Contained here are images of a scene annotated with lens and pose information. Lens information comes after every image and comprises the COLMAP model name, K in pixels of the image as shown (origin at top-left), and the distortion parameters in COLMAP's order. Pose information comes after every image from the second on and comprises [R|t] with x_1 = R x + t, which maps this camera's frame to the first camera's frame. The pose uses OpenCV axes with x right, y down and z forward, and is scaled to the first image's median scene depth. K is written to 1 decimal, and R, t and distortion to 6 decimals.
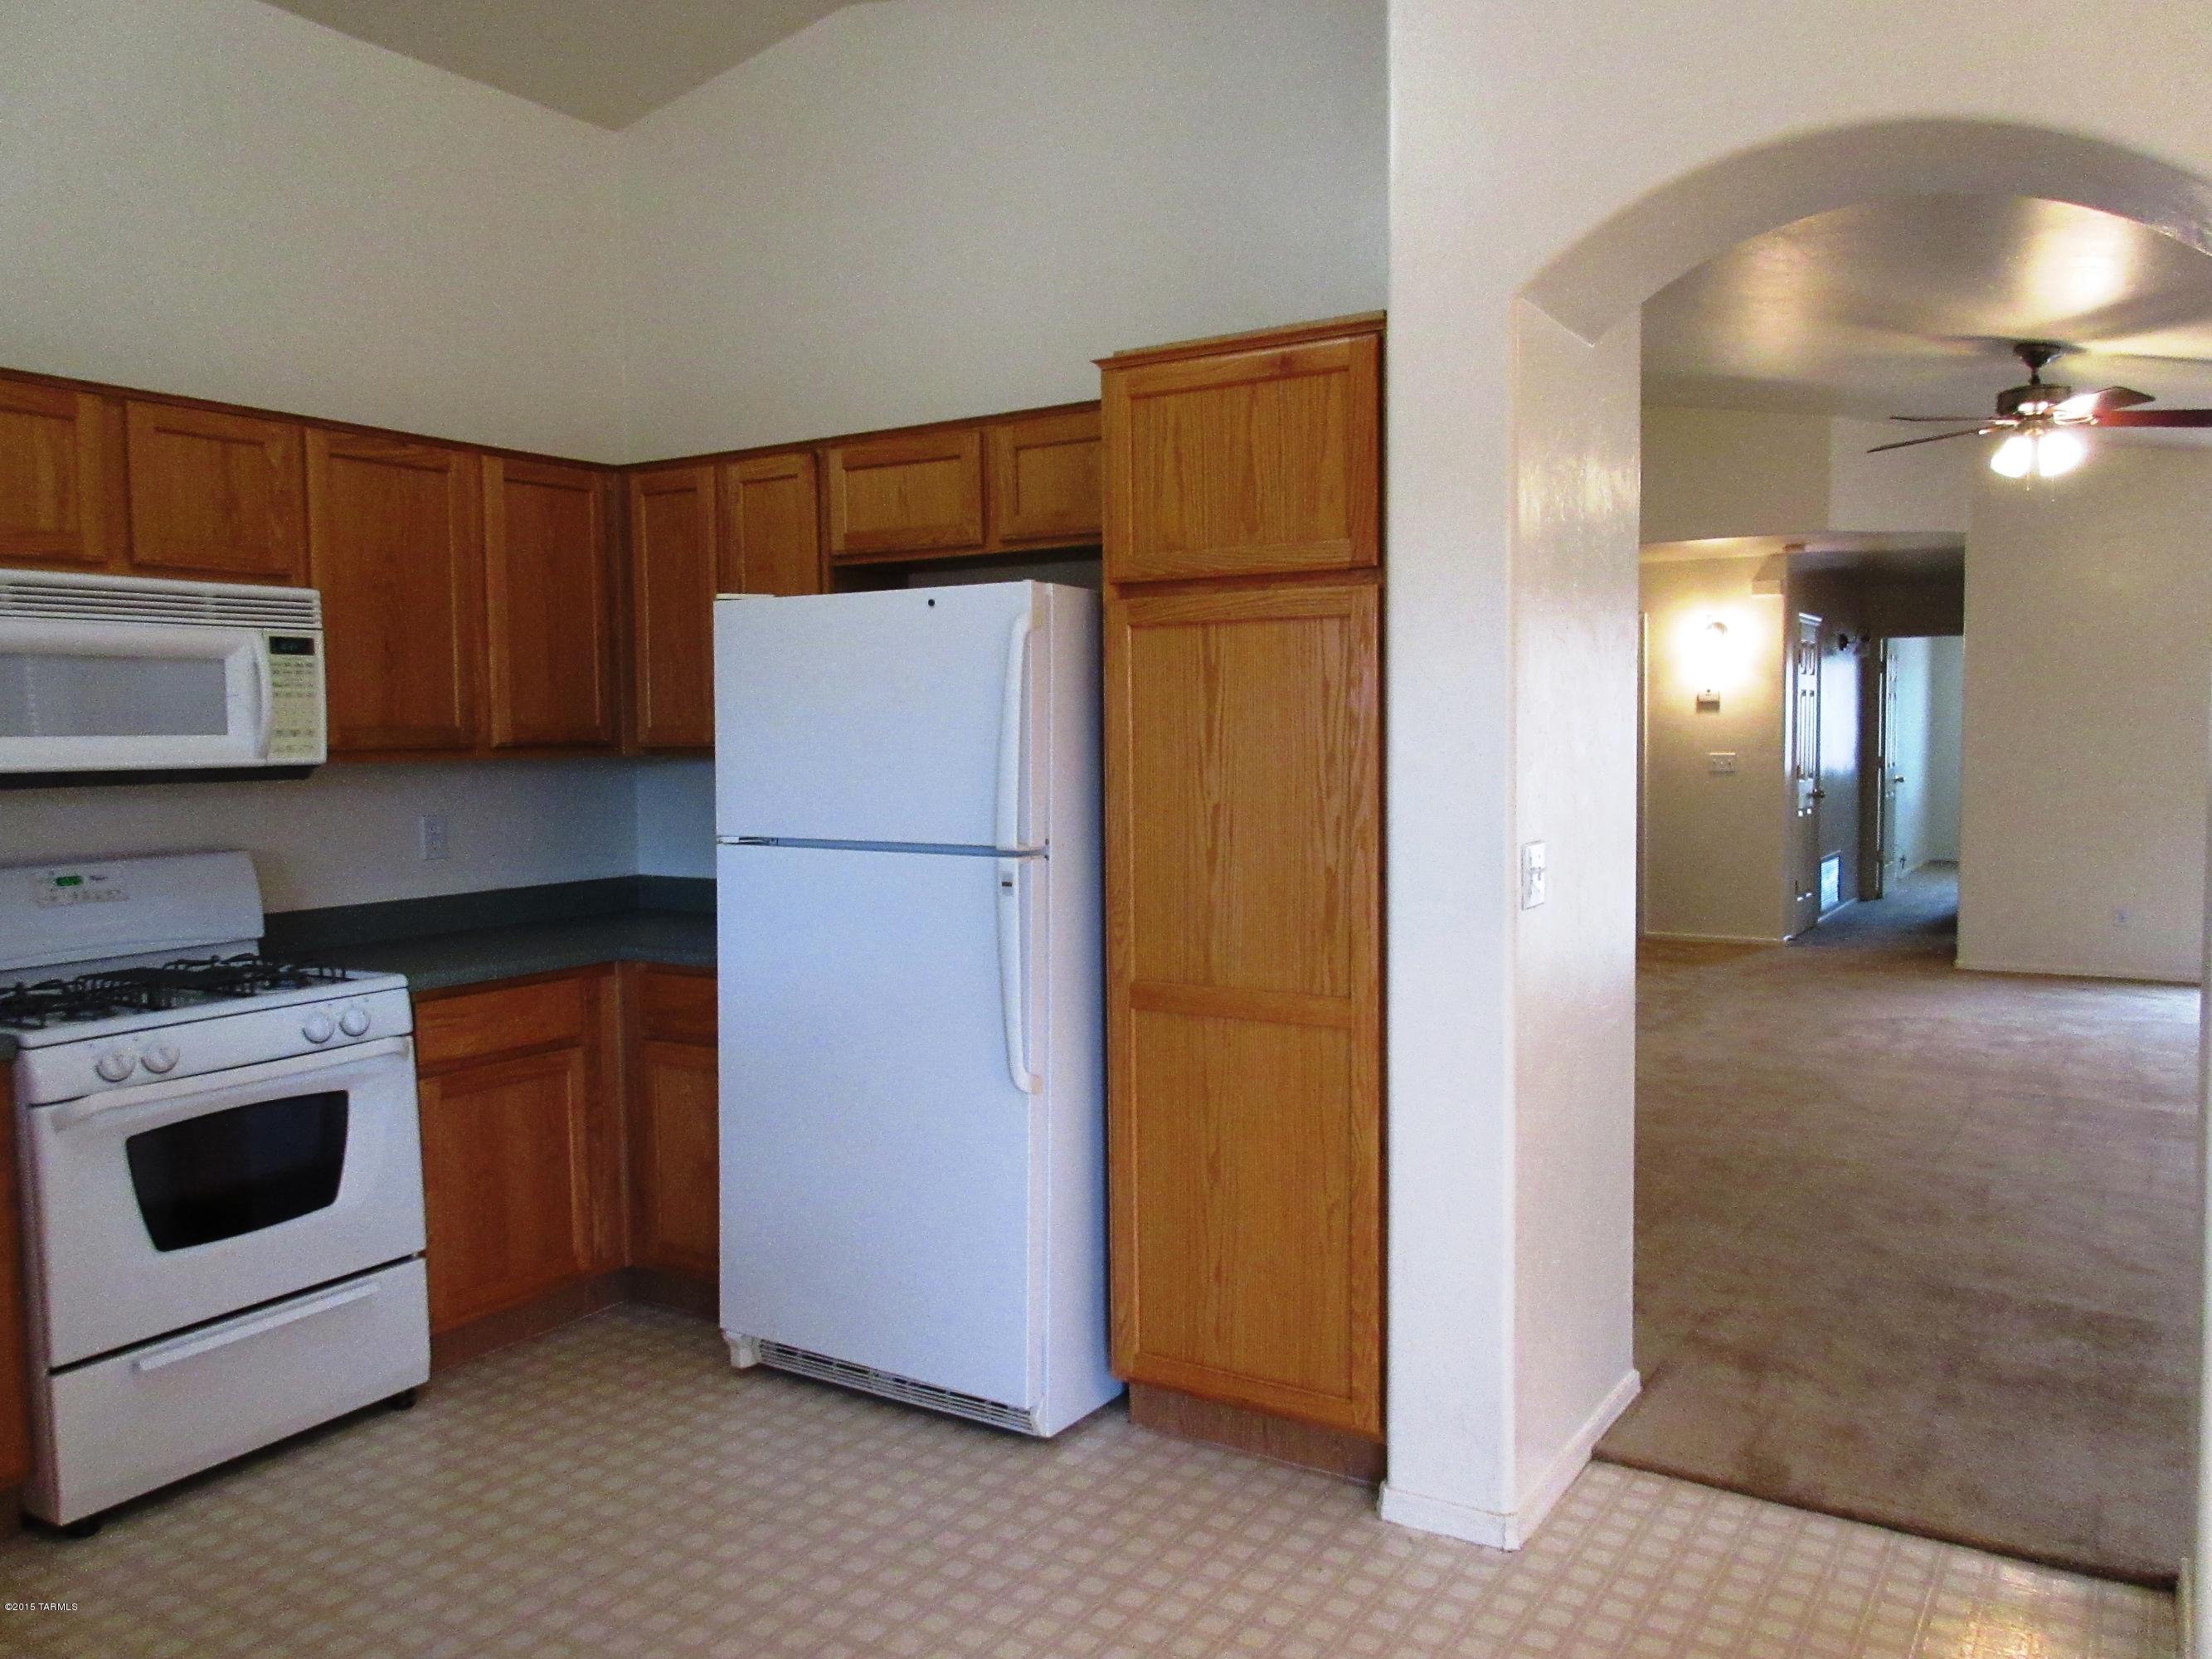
lens RADIAL K [[1684.5, 0, 1106.0], [0, 1684.5, 829.5], [0, 0, 1]] dist [0.009976, 0.000837]
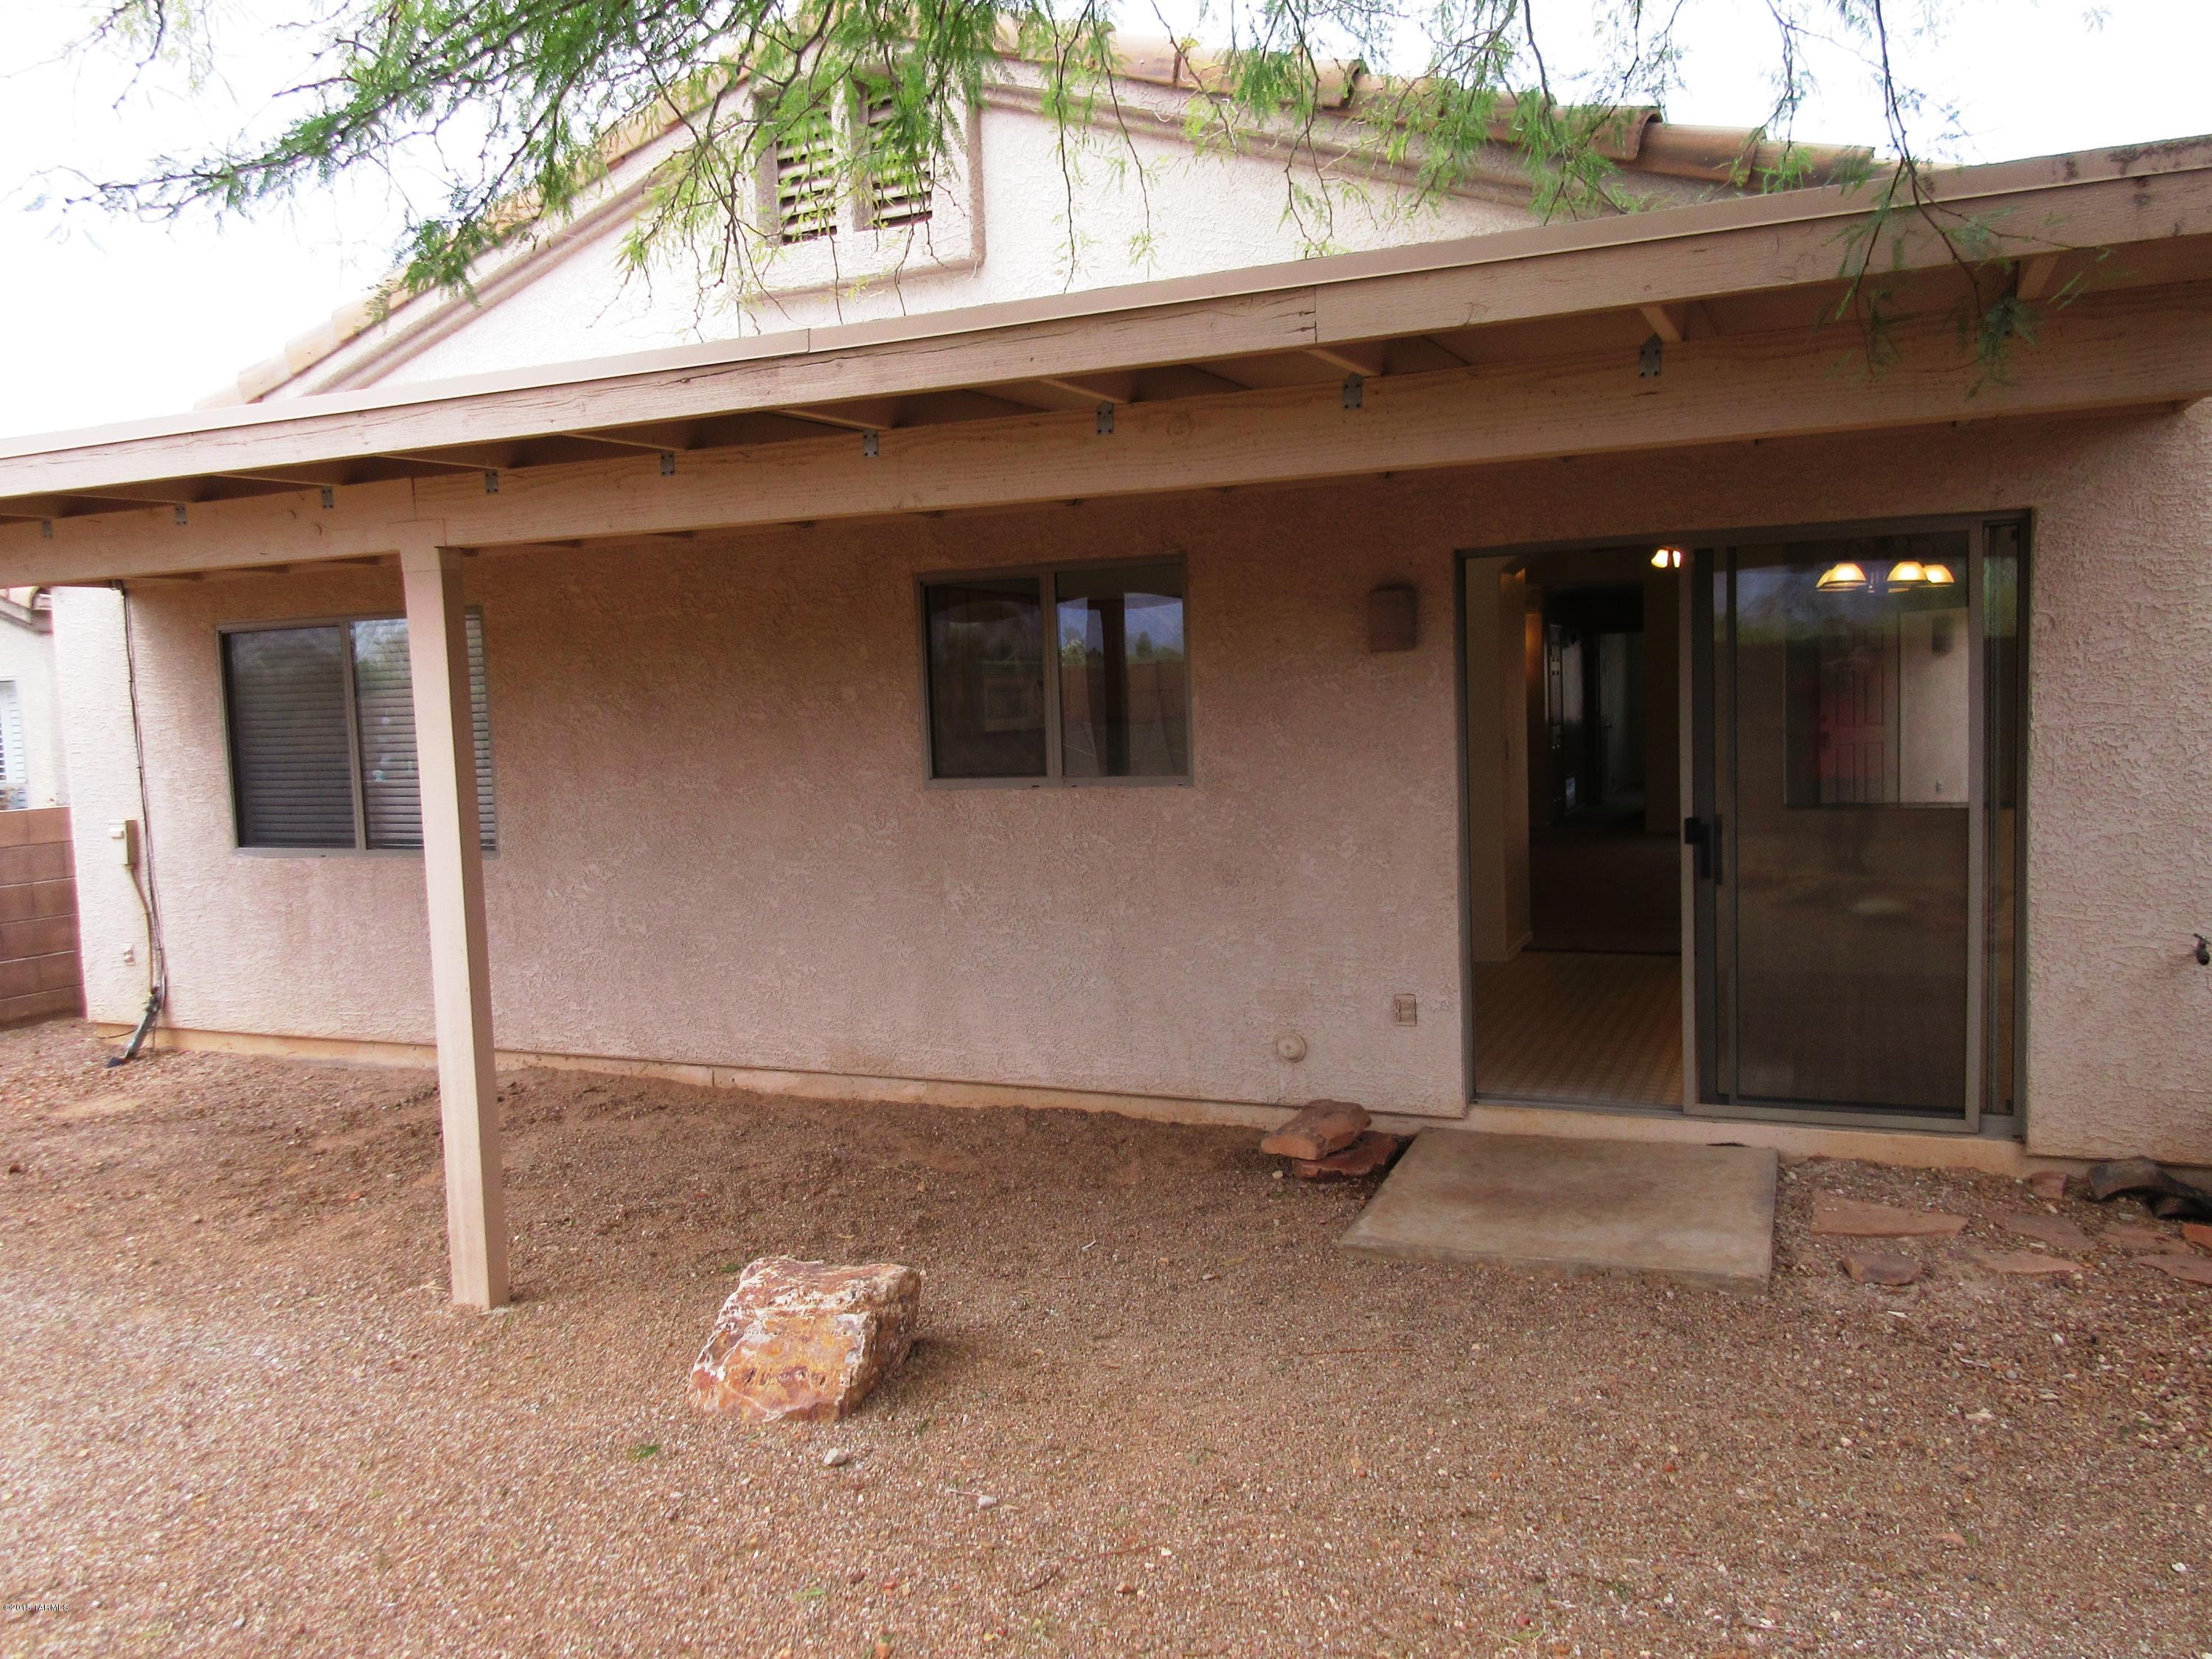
lens RADIAL K [[1684.4, 0, 1106.0], [0, 1684.4, 829.5], [0, 0, 1]] dist [0.009976, 0.000837]
pose [[0.987991, -0.029940, 0.151582, -0.268914], [0.027641, 0.999469, 0.017246, 0.031093], [-0.152017, -0.012849, 0.988294, -0.552200]]
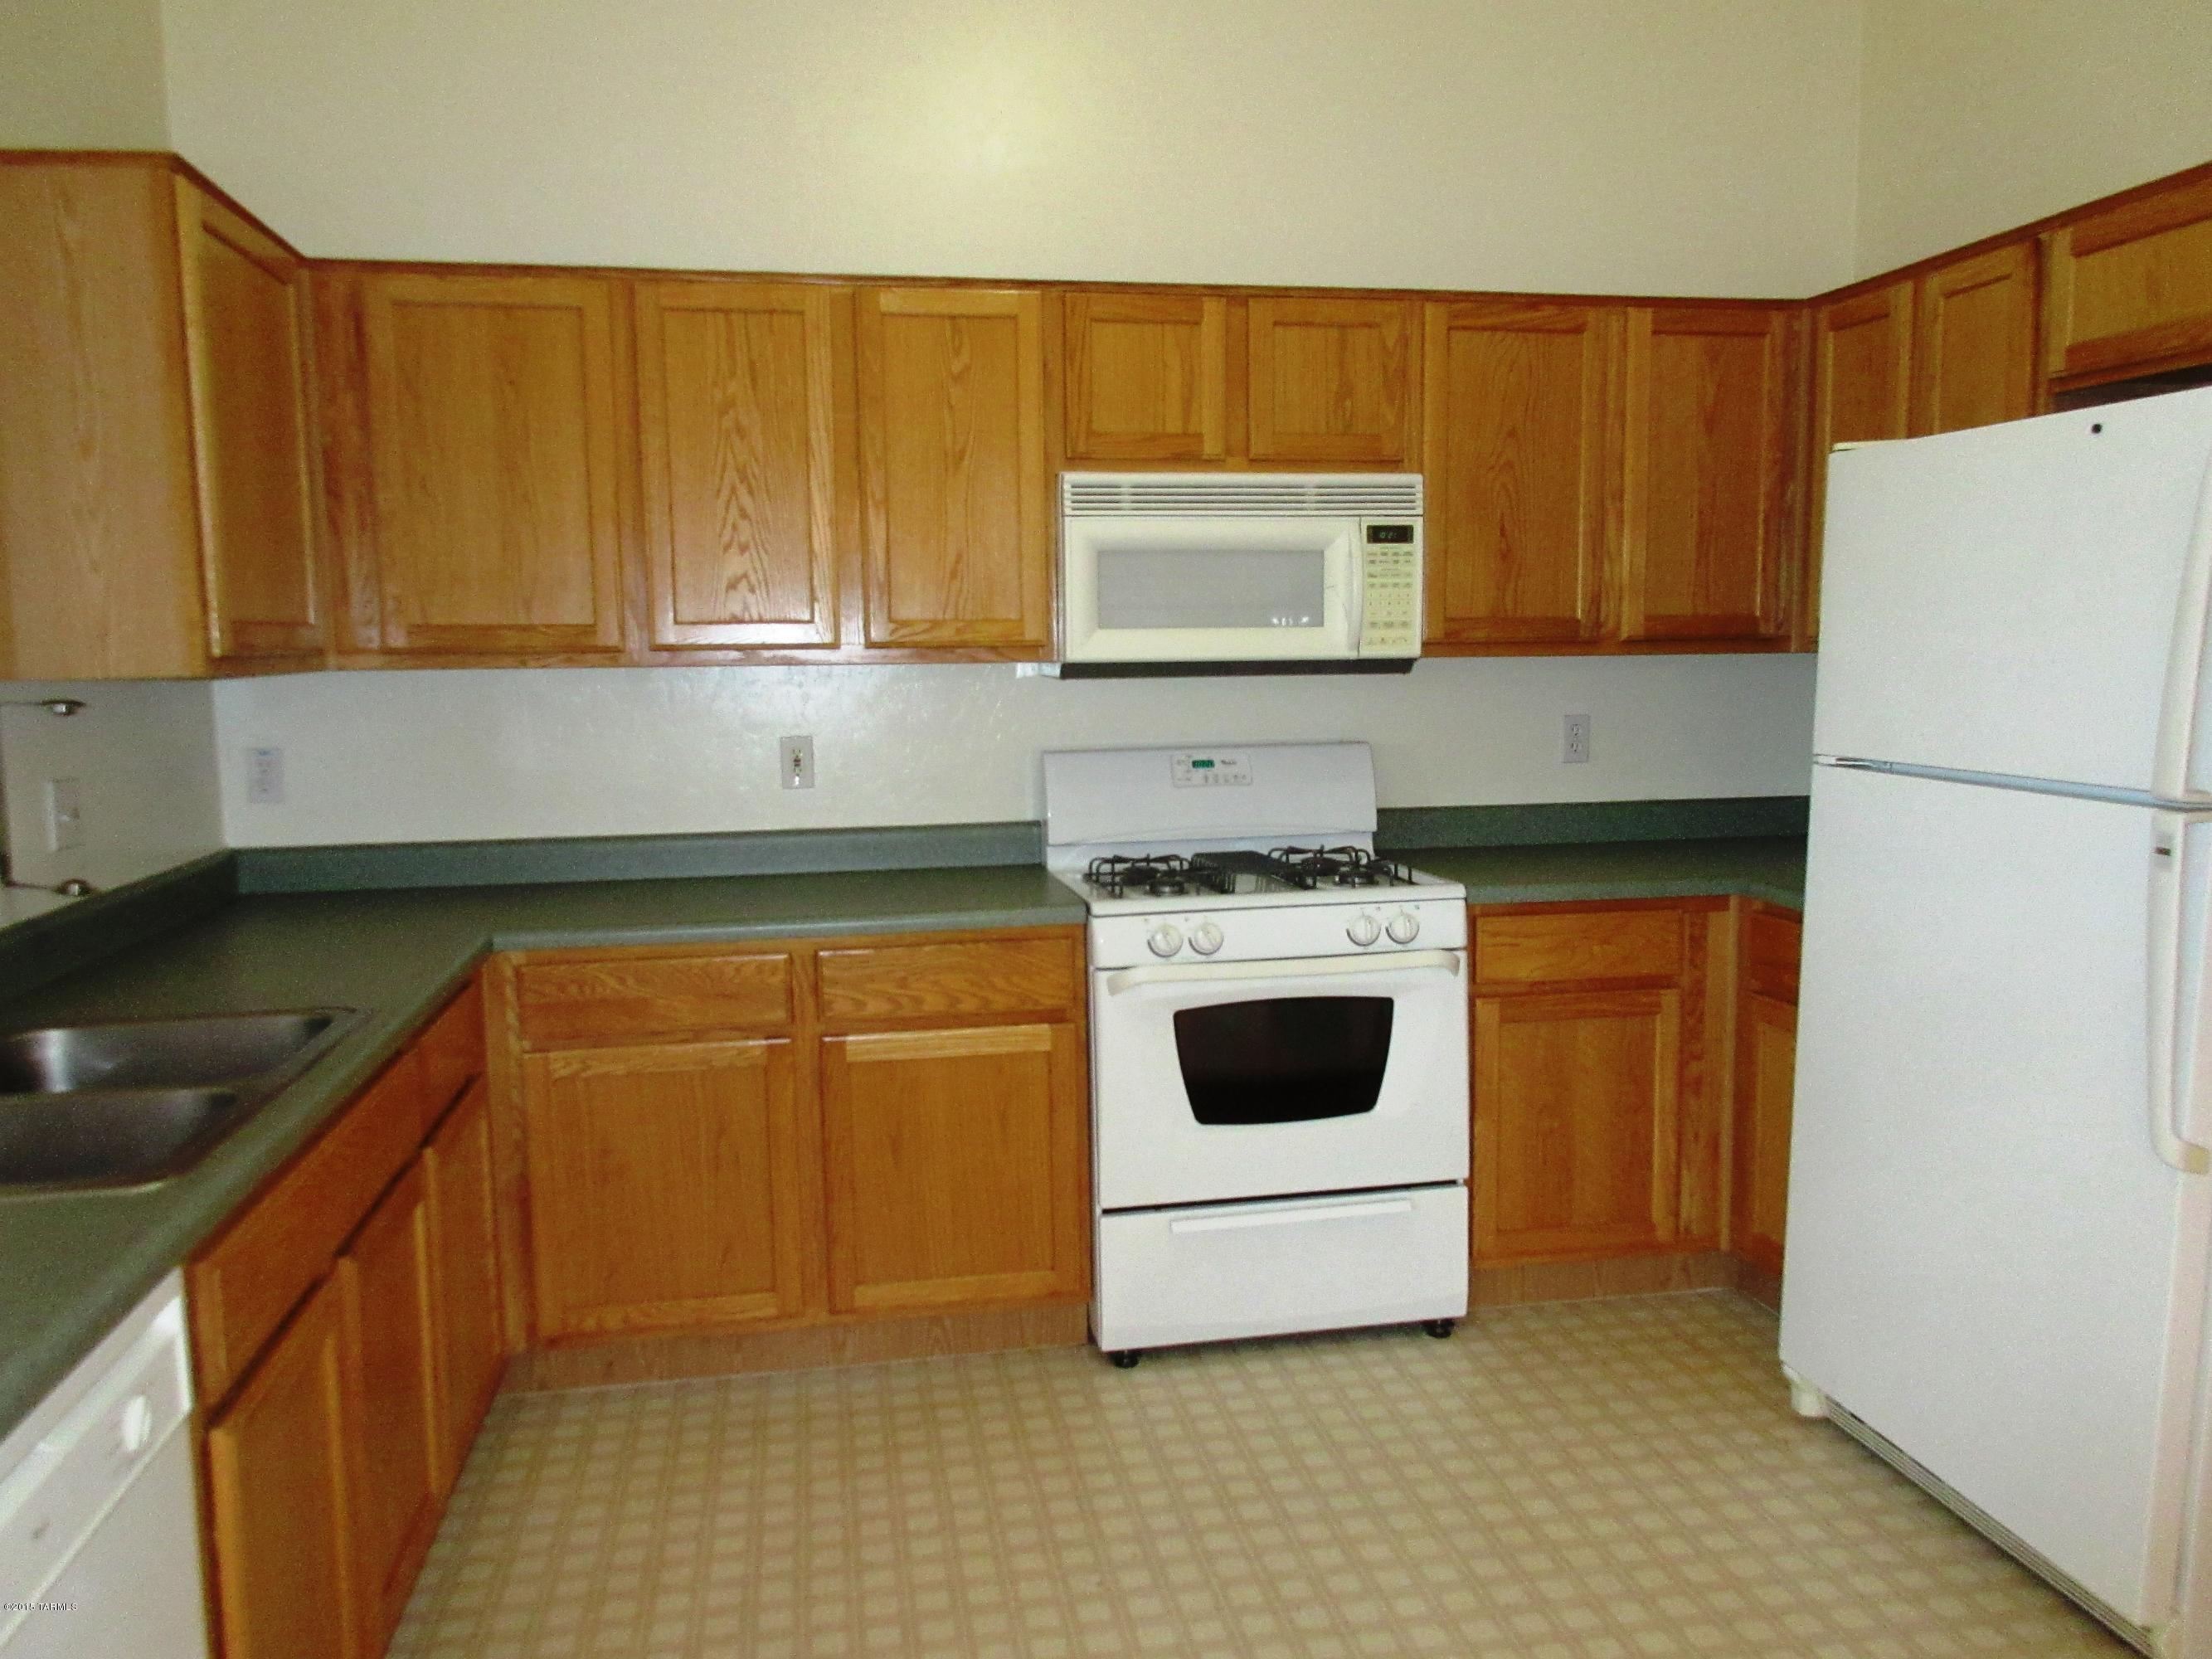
lens RADIAL K [[1684.5, 0, 1106.0], [0, 1684.5, 829.5], [0, 0, 1]] dist [0.009976, 0.000837]
pose [[0.677804, 0.086549, -0.730131, 0.143520], [-0.041628, 0.995972, 0.079417, -0.011508], [0.734063, -0.023435, 0.678677, 0.249500]]
